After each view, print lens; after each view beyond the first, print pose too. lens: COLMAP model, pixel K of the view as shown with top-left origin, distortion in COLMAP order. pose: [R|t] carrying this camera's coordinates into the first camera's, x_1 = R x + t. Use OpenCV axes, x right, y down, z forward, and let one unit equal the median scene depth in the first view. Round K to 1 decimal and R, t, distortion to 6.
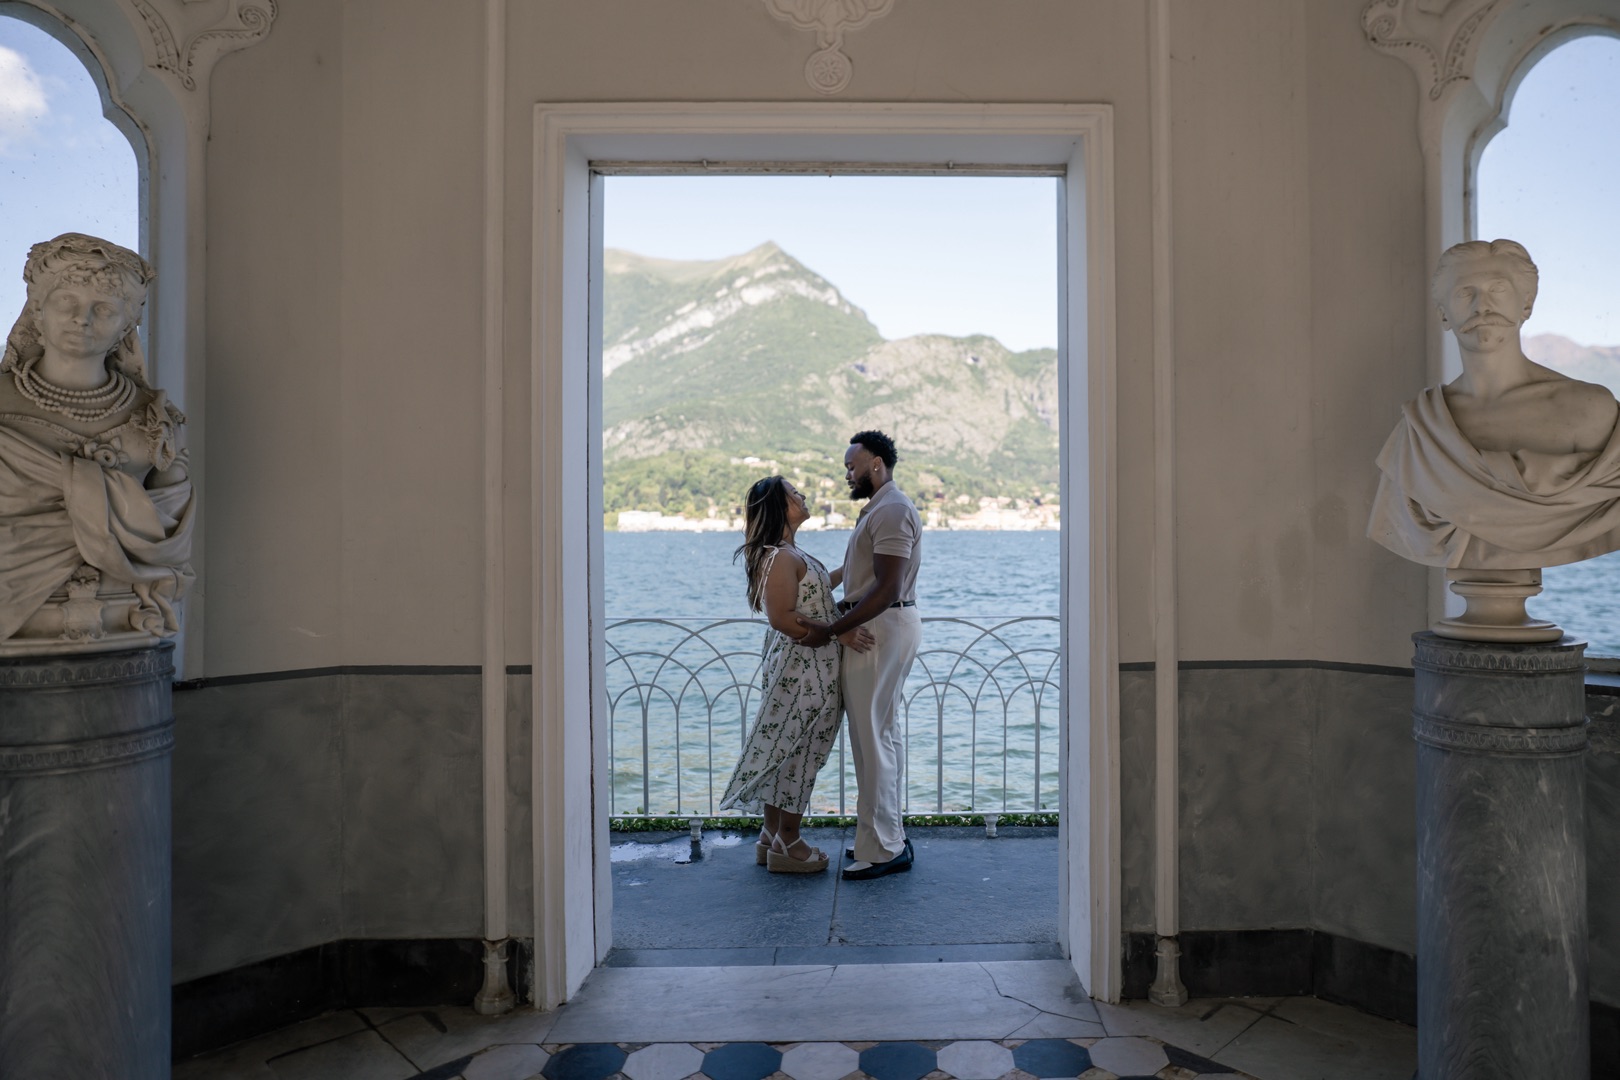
lens RADIAL K [[1057.1, 0, 920.6], [0, 1057.1, 508.3], [0, 0, 1]] dist [-0.051412, 0.036909]
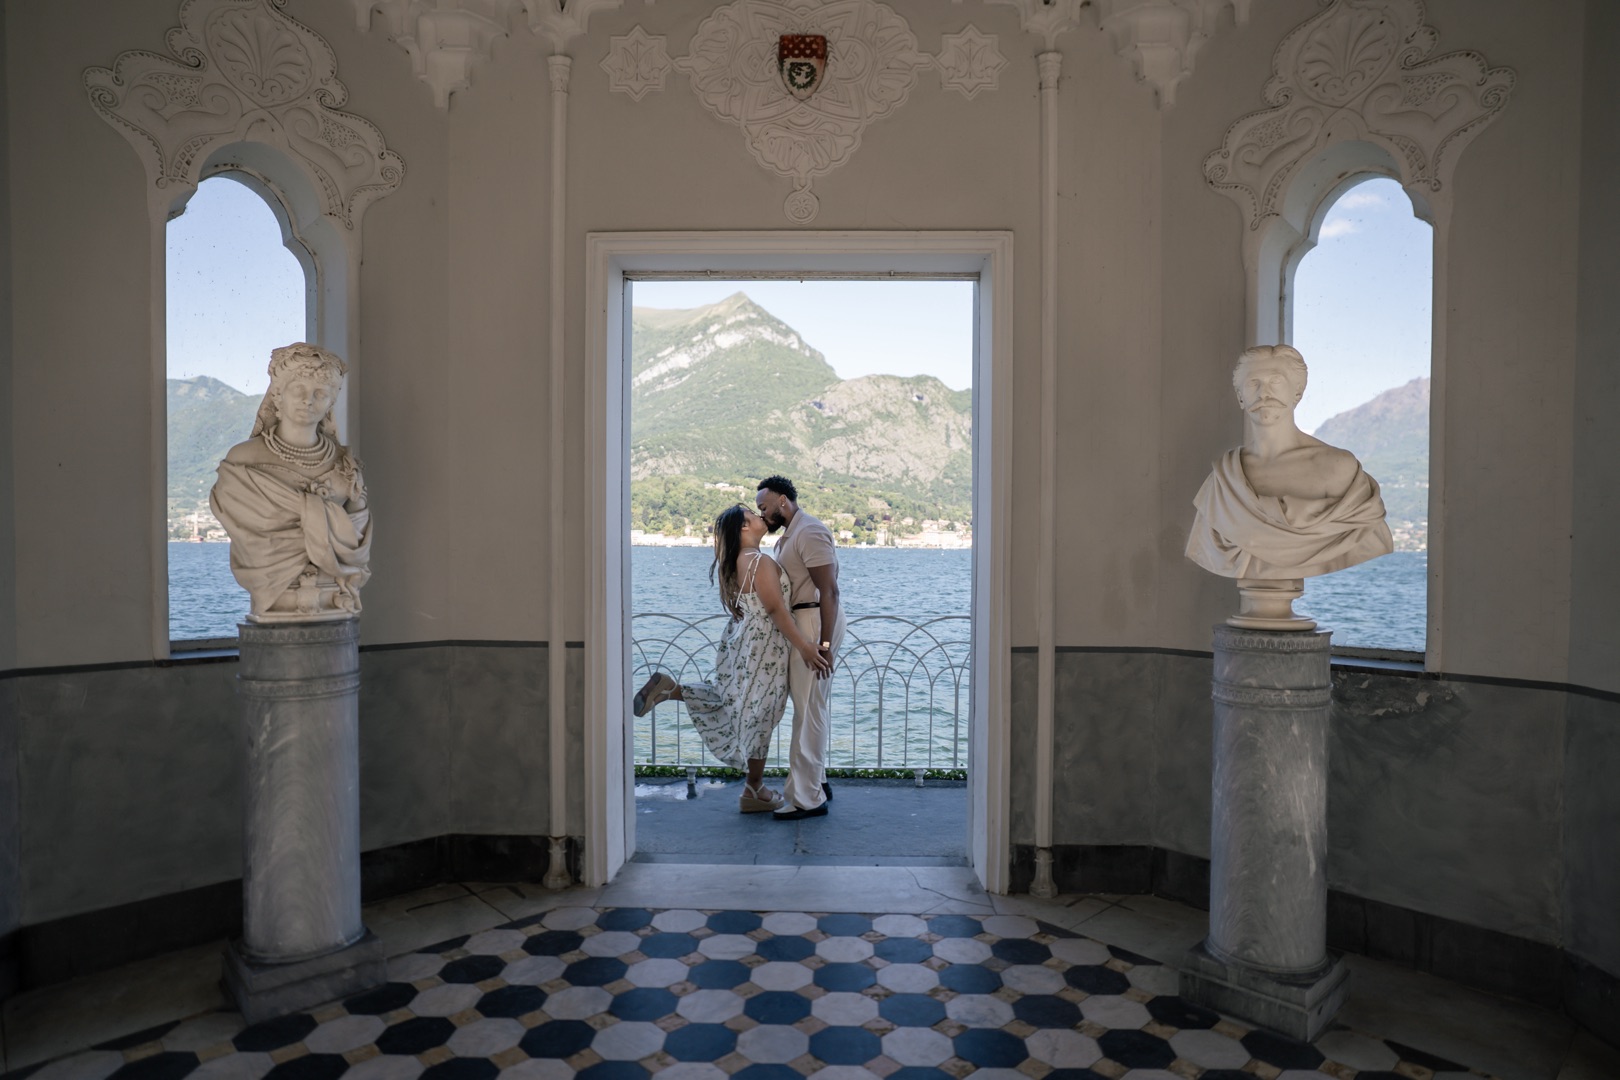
lens RADIAL K [[932.0, 0, 823.5], [0, 932.0, 557.5], [0, 0, 1]] dist [-0.053363, 0.038365]
pose [[0.998698, 0.011926, -0.049601, 0.004909], [-0.010376, 0.999453, 0.031392, -0.003053], [0.049949, -0.030836, 0.998276, -0.202829]]
